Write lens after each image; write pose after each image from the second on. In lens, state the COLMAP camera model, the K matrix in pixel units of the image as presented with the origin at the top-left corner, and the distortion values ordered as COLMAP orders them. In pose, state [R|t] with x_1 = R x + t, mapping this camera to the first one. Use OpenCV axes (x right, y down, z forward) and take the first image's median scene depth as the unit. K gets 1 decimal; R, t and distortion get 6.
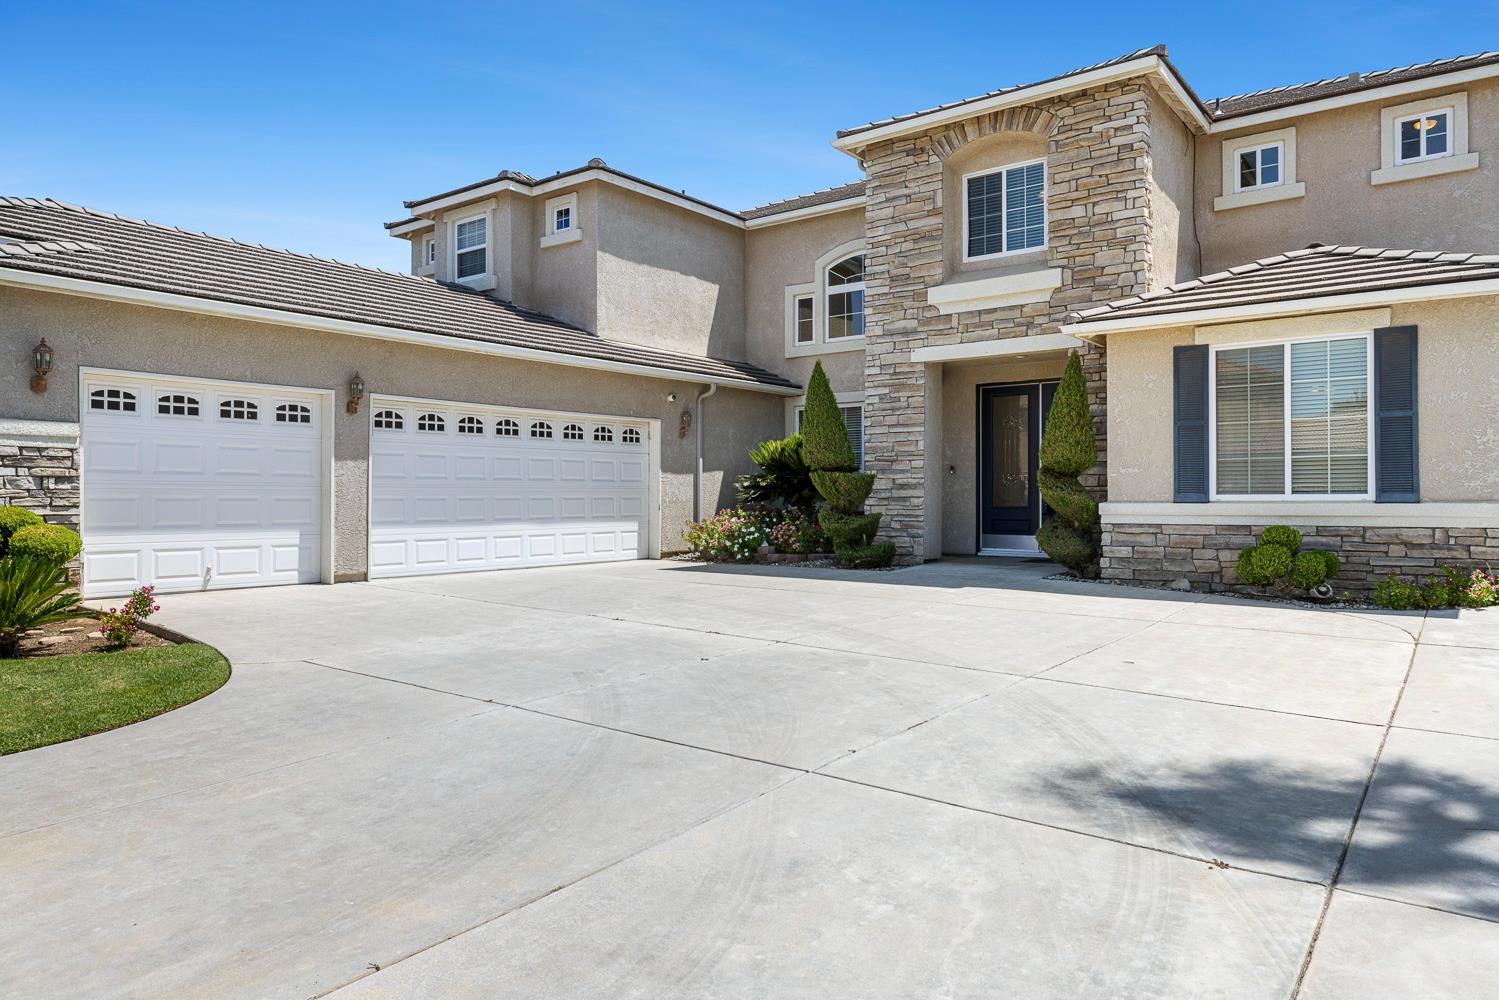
lens RADIAL K [[932.4, 0, 751.0], [0, 932.4, 487.2], [0, 0, 1]] dist [0.002559, -0.001185]
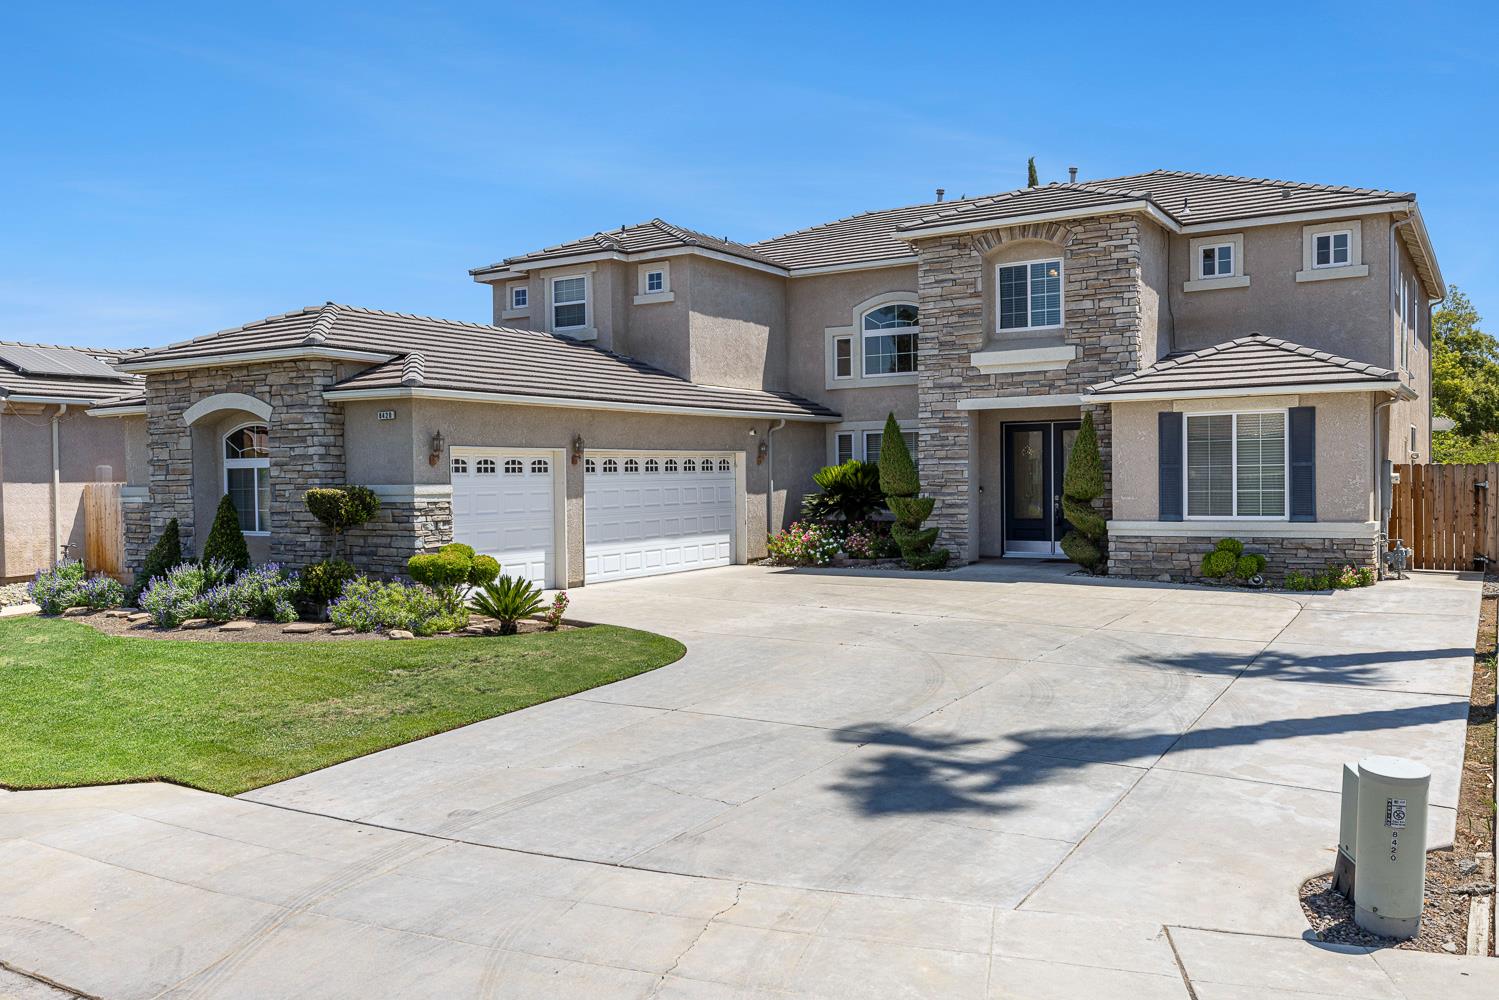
lens RADIAL K [[1126.8, 0, 707.1], [0, 1126.8, 497.2], [0, 0, 1]] dist [-0.004703, 0.011989]
pose [[0.997443, -0.014352, 0.070013, -0.294603], [0.012430, 0.999536, 0.027813, -0.062540], [-0.070380, -0.026872, 0.997158, -0.553695]]
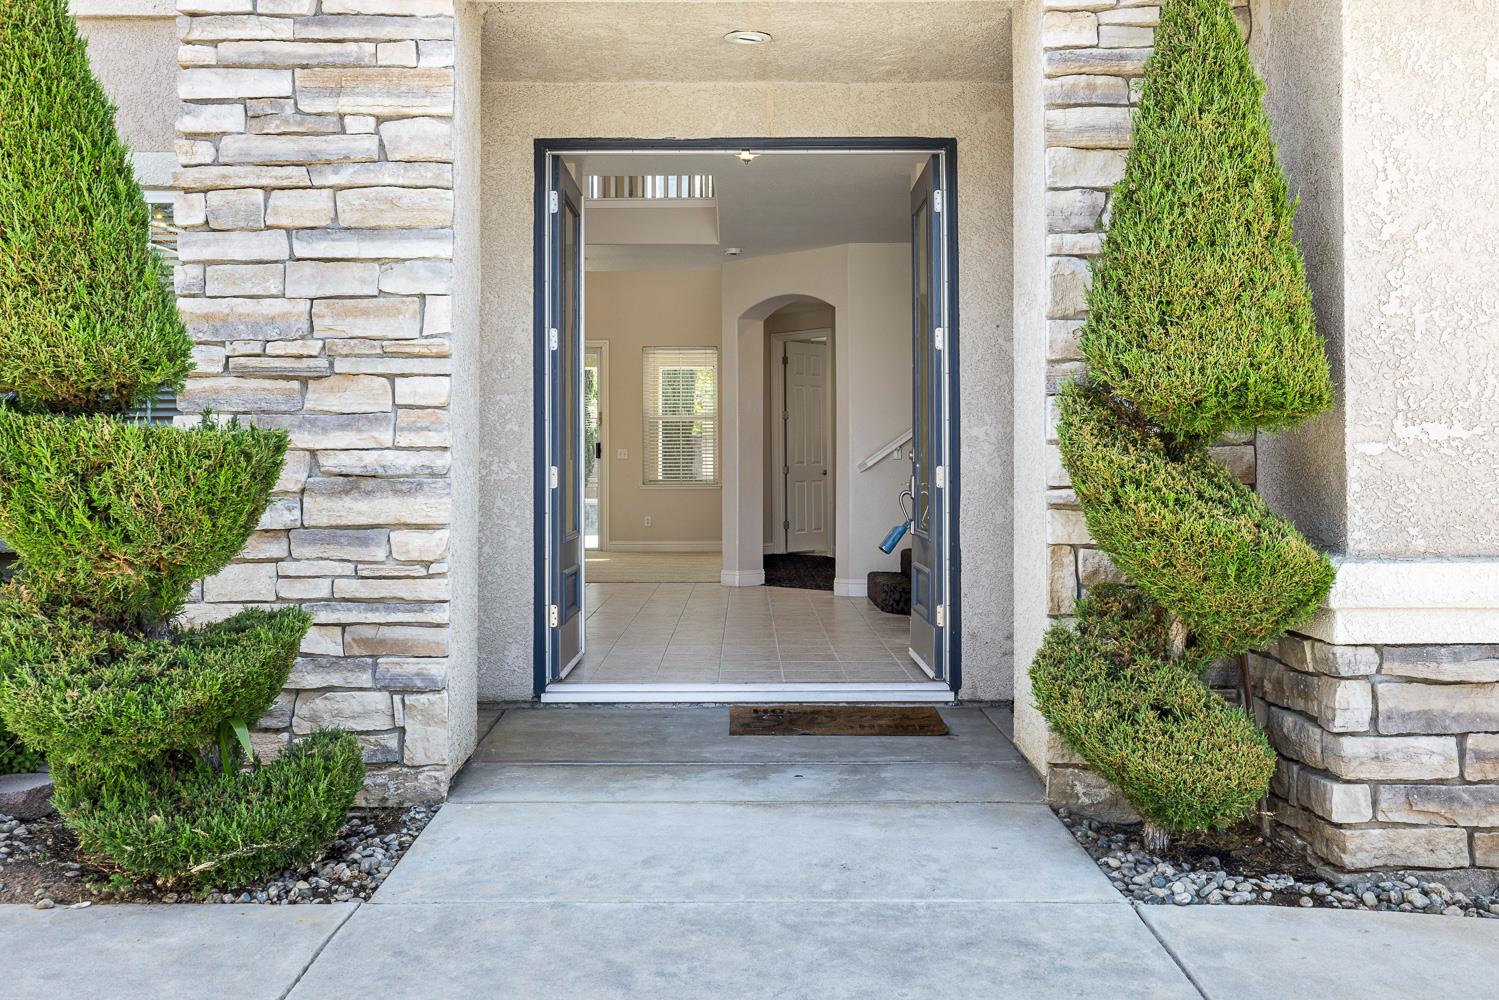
lens RADIAL K [[1377.1, 0, 721.4], [0, 1377.1, 446.3], [0, 0, 1]] dist [0.021306, 0.005737]
pose [[0.800568, 0.010849, 0.599144, 0.024914], [-0.004512, 0.999917, -0.012076, -0.006532], [-0.599225, 0.006964, 0.800550, 0.681438]]
